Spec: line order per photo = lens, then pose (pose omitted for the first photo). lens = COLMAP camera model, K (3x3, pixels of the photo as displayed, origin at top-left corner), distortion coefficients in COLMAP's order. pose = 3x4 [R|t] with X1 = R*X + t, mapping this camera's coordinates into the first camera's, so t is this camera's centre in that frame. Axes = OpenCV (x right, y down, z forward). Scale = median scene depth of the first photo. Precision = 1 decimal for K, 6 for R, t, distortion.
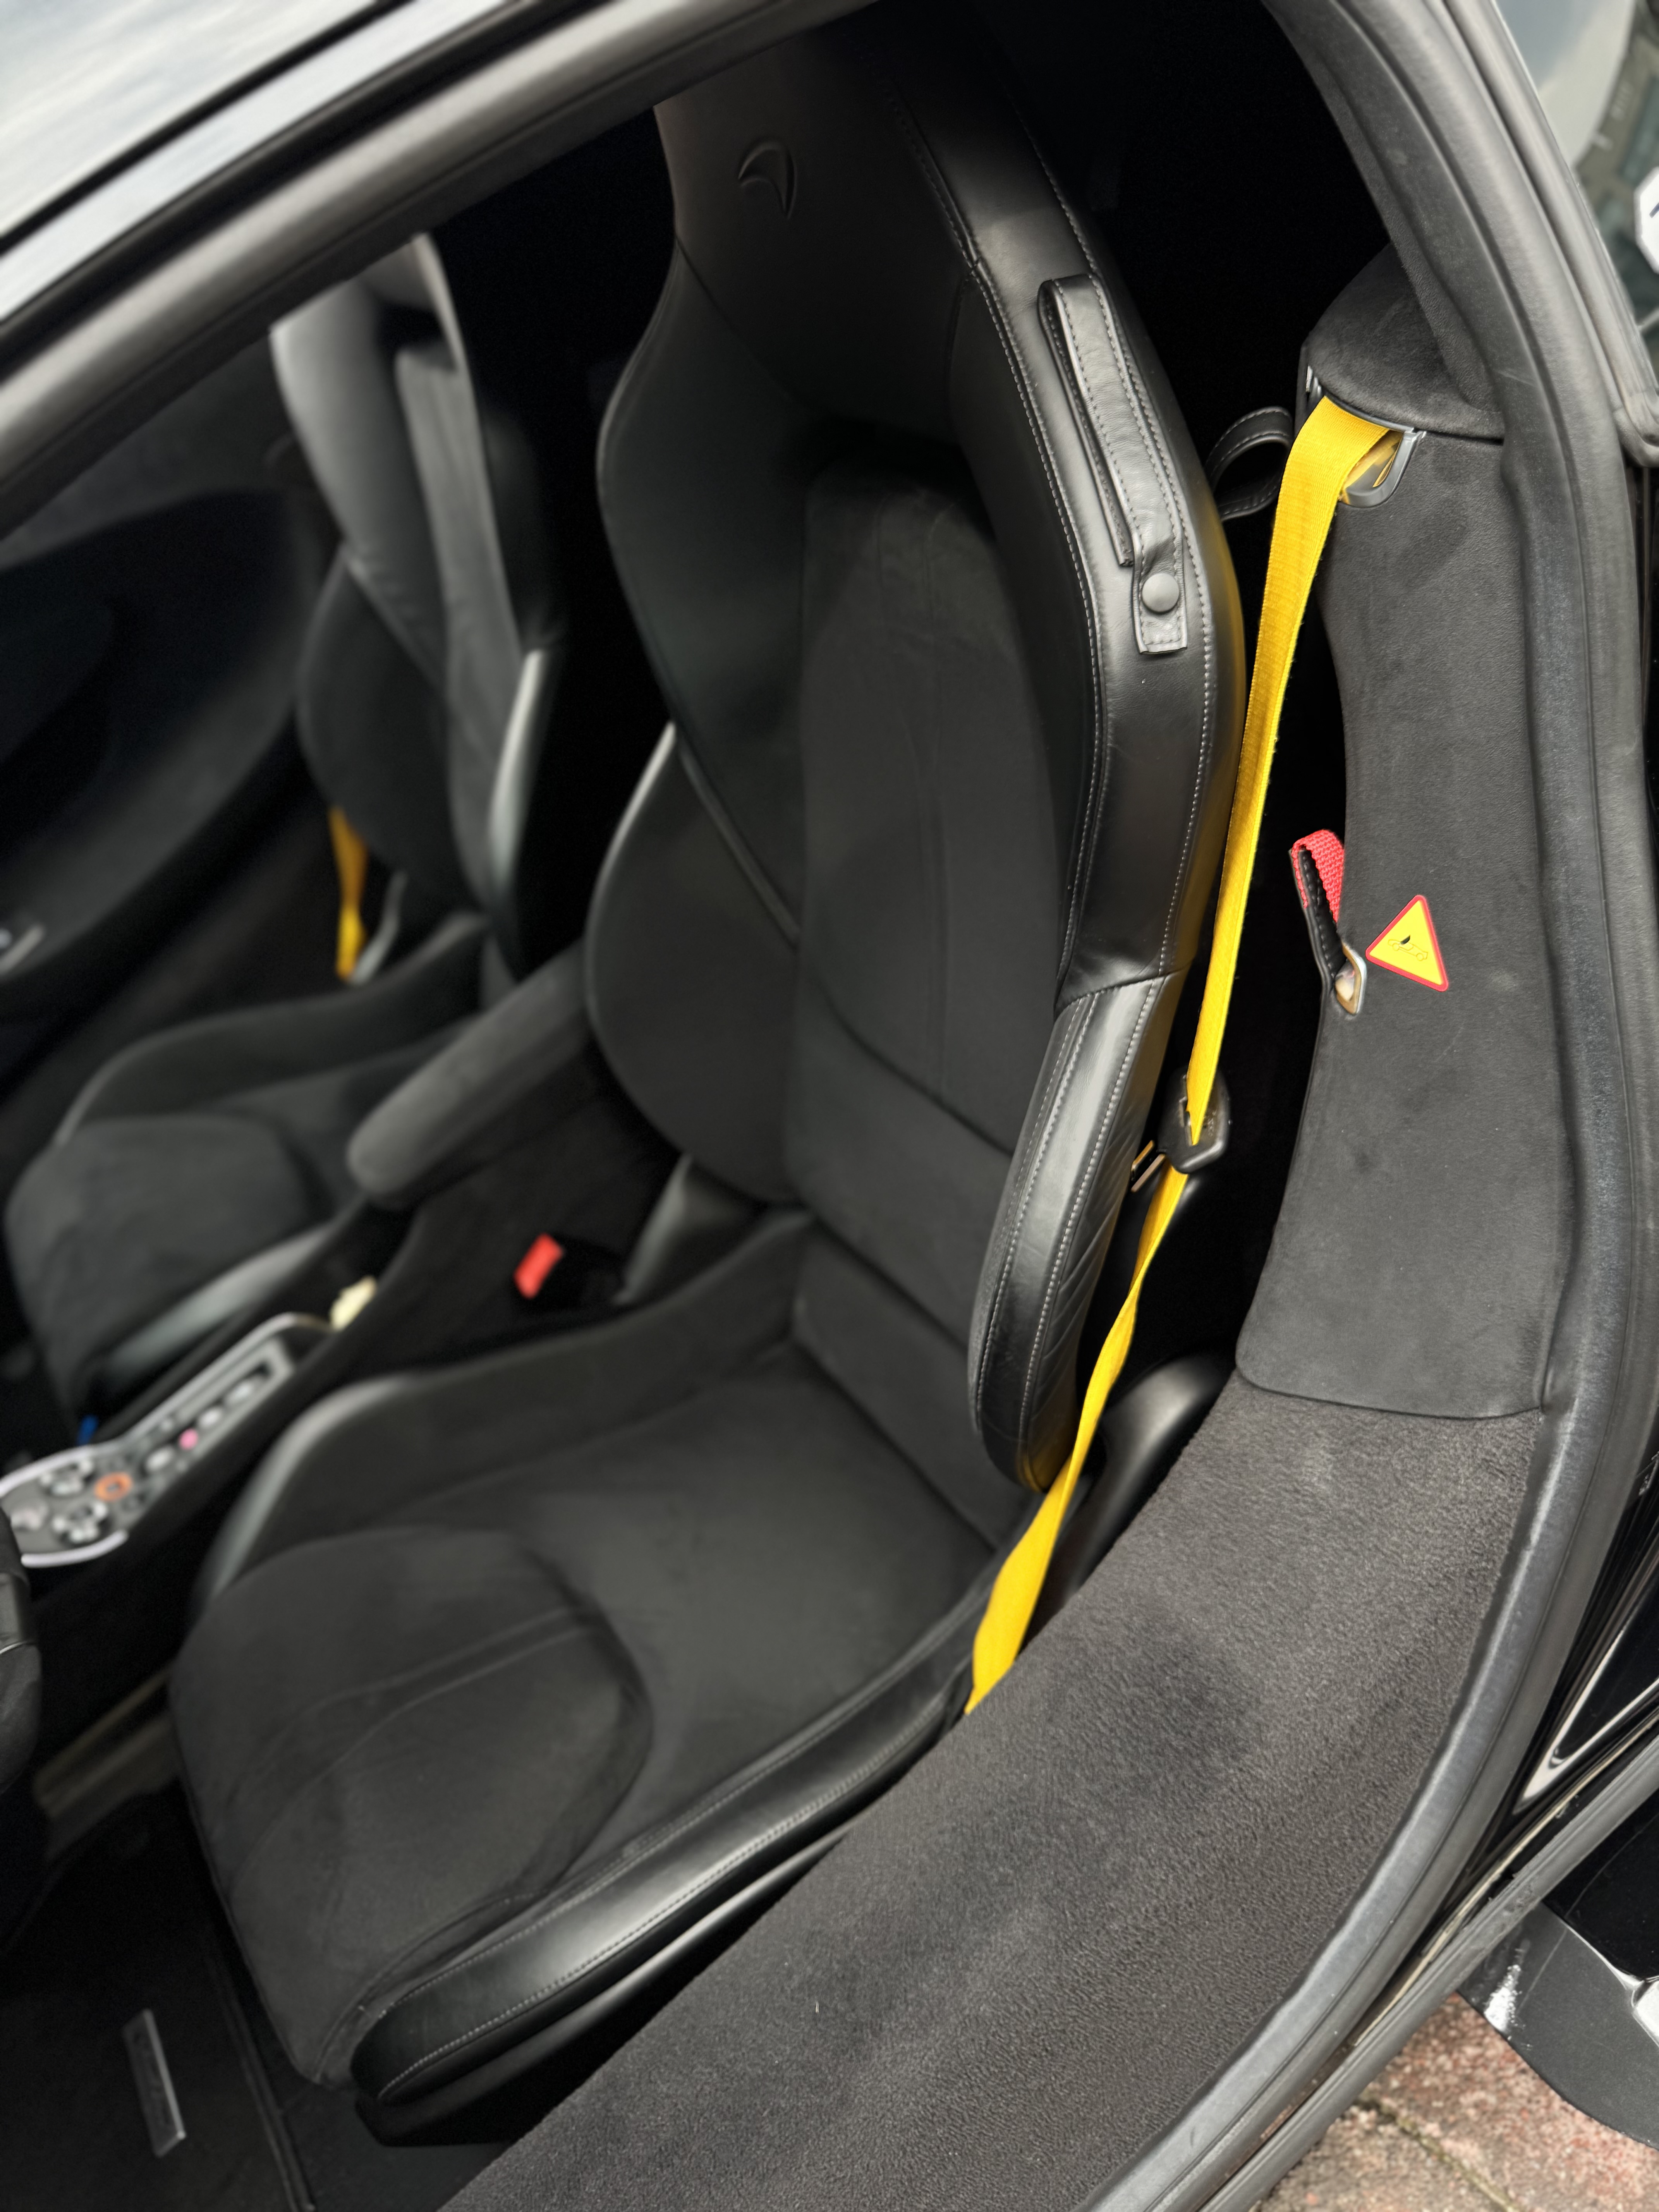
lens RADIAL K [[1557.4, 0, 829.5], [0, 1557.4, 1106.0], [0, 0, 1]] dist [0.003468, 0.000444]
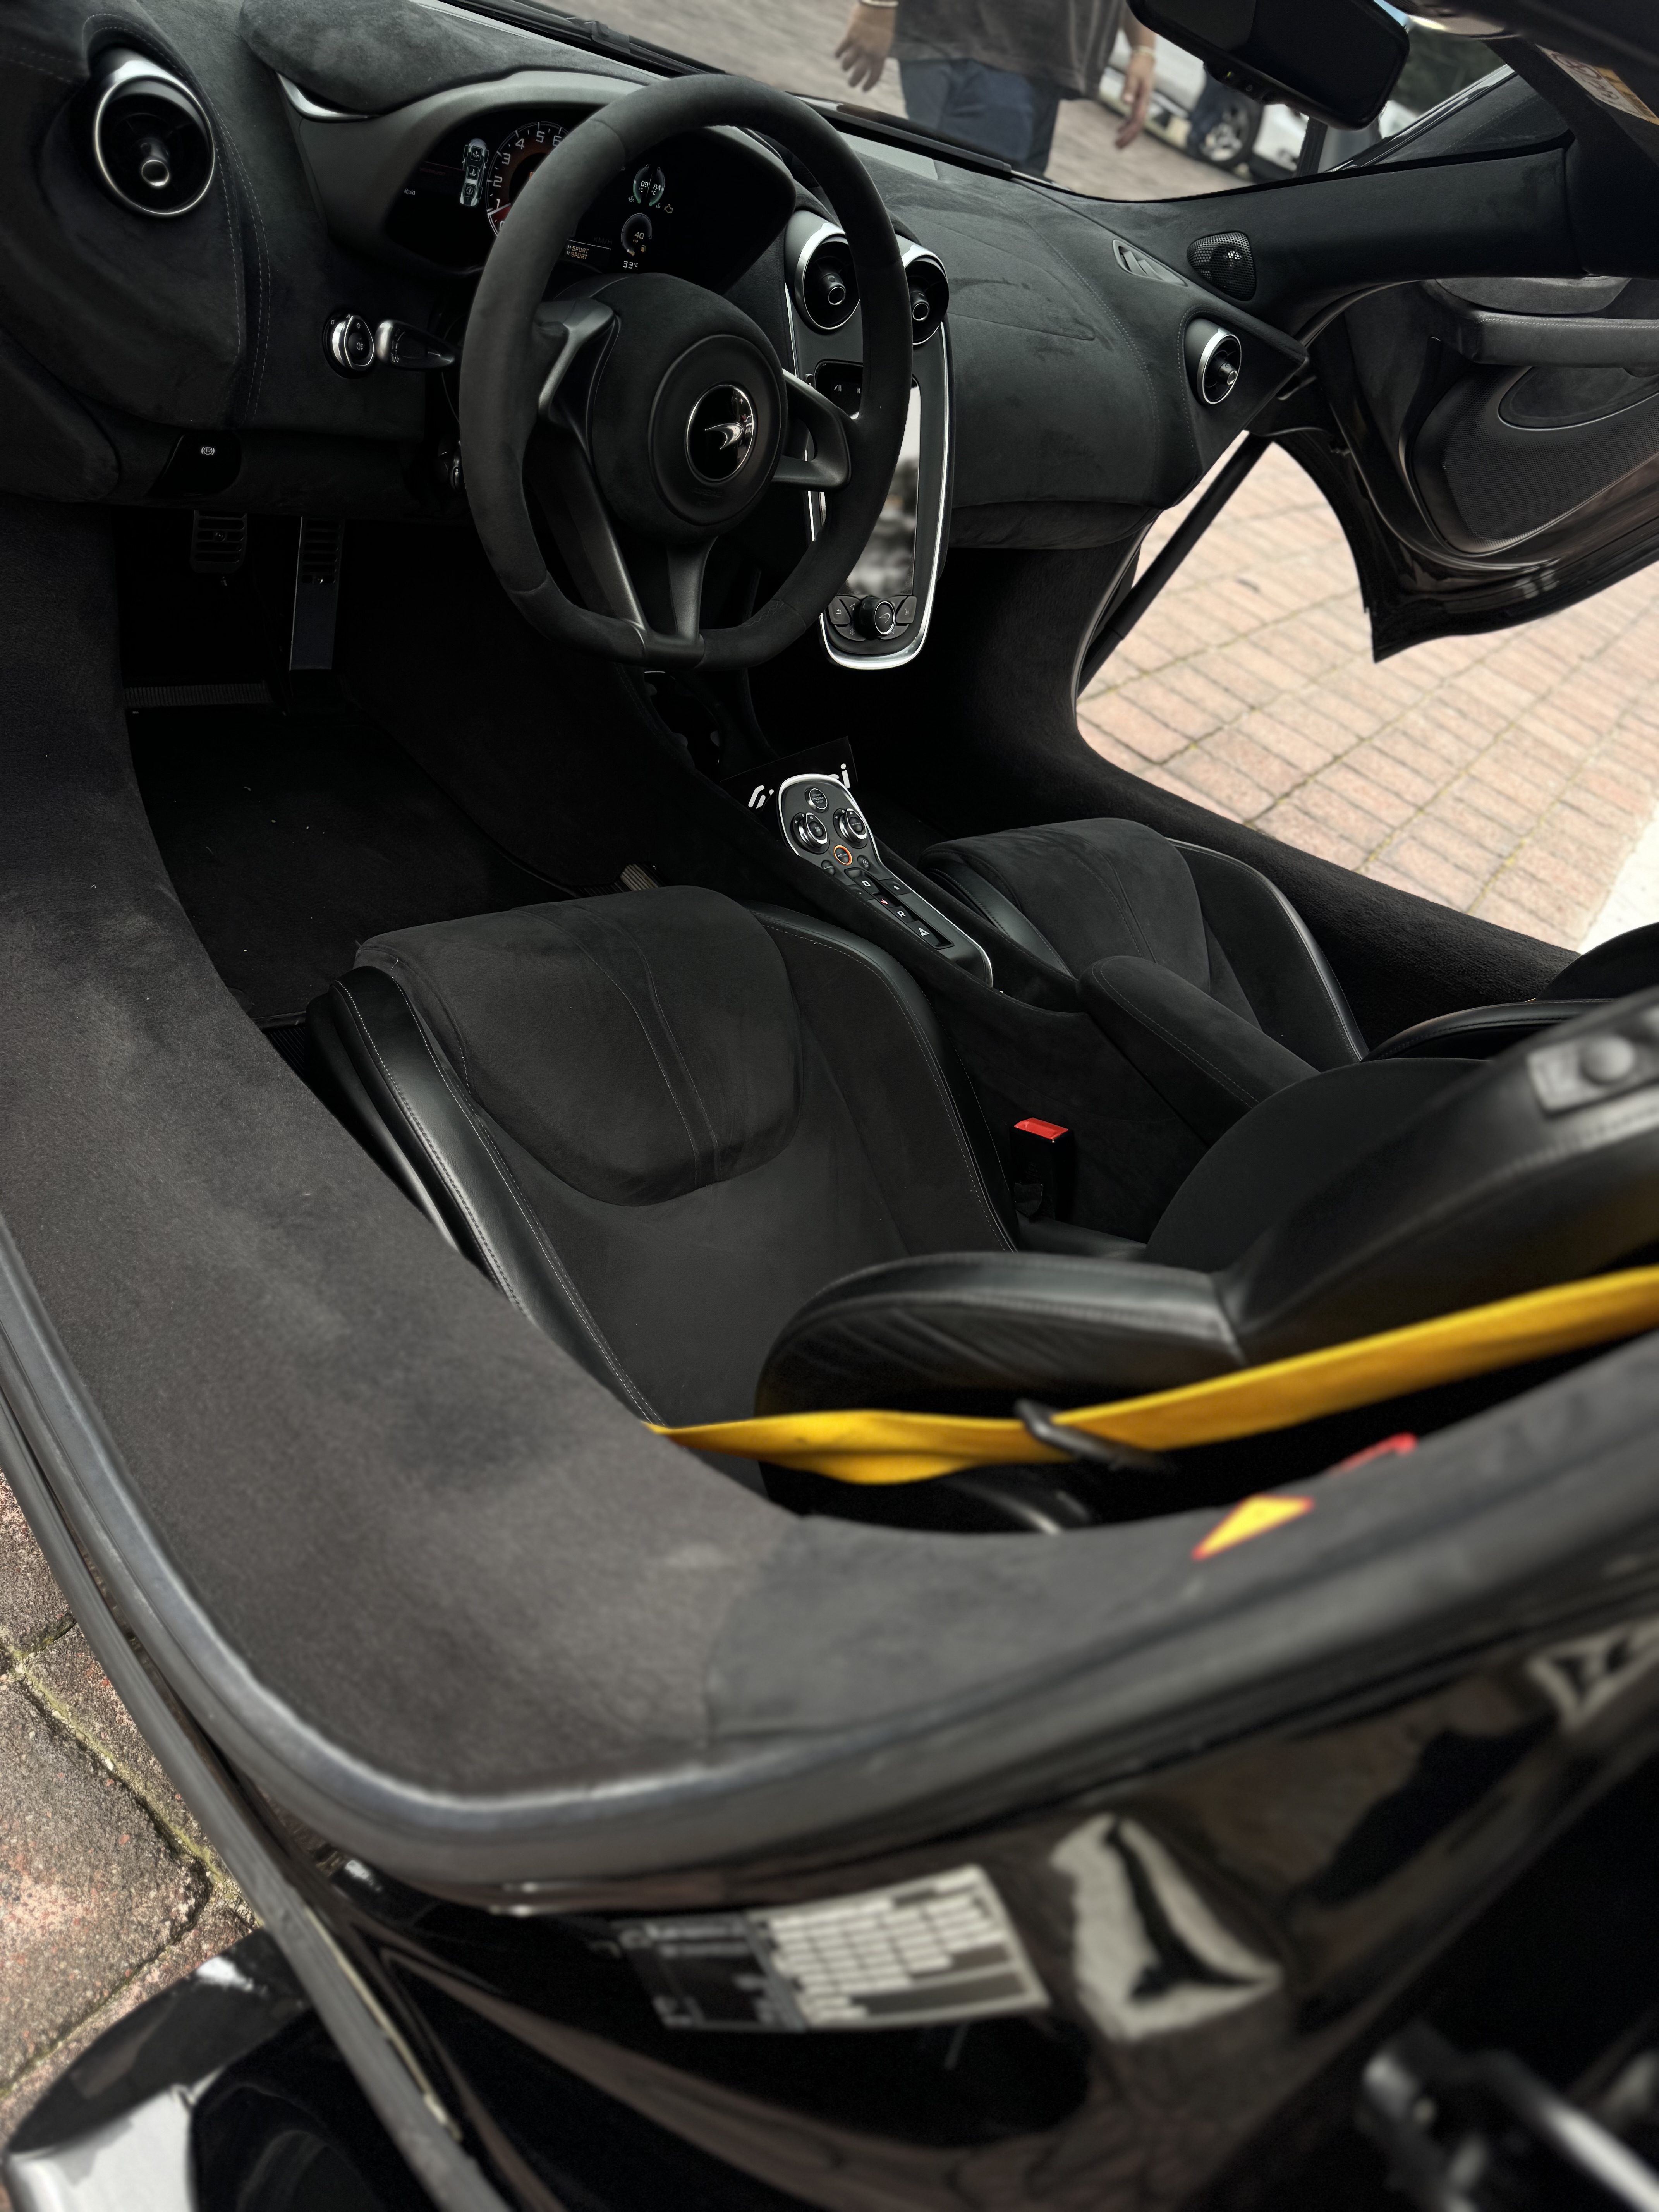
lens RADIAL K [[1535.1, 0, 902.8], [0, 1535.1, 1060.3], [0, 0, 1]] dist [0.051571, -0.057877]
pose [[0.032201, 0.847963, -0.529076, 0.423906], [-0.932512, 0.215995, 0.289425, -0.156090], [0.359700, 0.484050, 0.797691, 0.145856]]
